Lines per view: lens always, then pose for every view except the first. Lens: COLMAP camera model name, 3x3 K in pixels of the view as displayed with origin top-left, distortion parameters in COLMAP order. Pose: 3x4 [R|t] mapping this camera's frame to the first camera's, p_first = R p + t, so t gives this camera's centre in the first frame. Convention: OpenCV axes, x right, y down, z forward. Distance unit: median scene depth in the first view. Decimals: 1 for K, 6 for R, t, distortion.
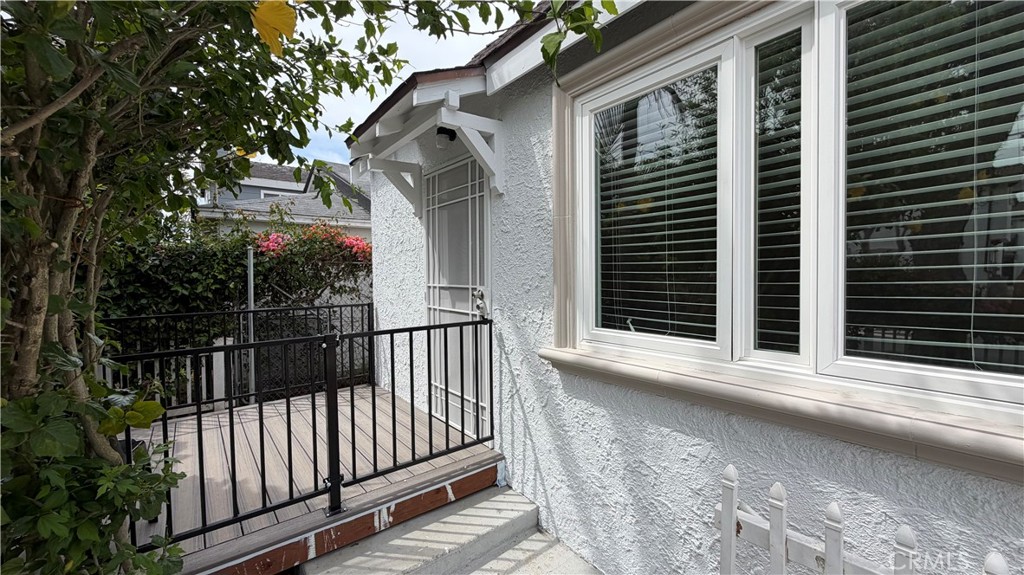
lens RADIAL K [[408.3, 0, 510.0], [0, 408.3, 288.9], [0, 0, 1]] dist [0.000821, -0.000058]
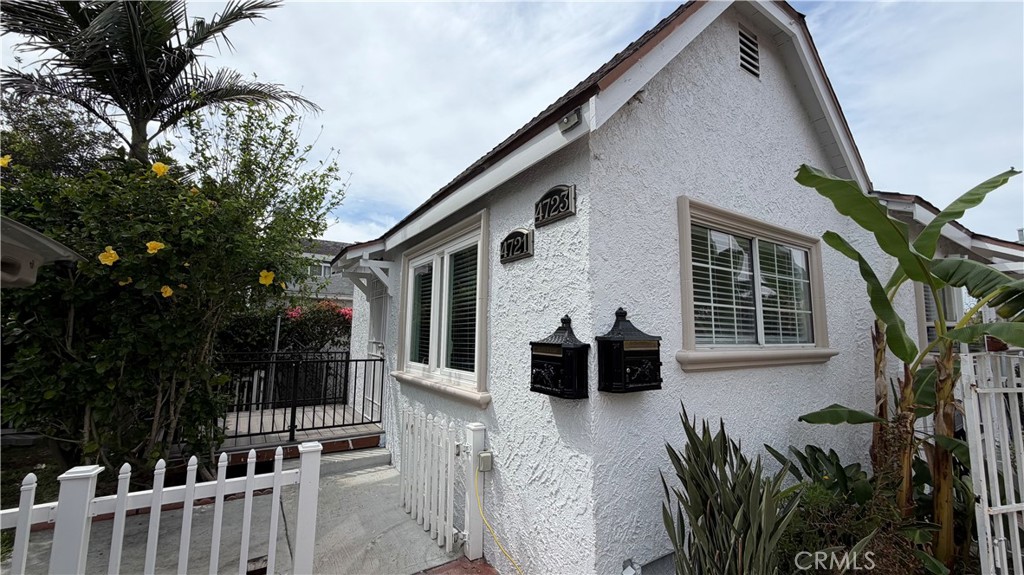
lens RADIAL K [[408.3, 0, 510.0], [0, 408.3, 288.9], [0, 0, 1]] dist [0.000821, -0.000058]
pose [[0.995024, 0.017577, -0.098077, 0.823264], [-0.031731, 0.988970, -0.144679, 0.005983], [0.094452, 0.147071, 0.984606, -1.028503]]
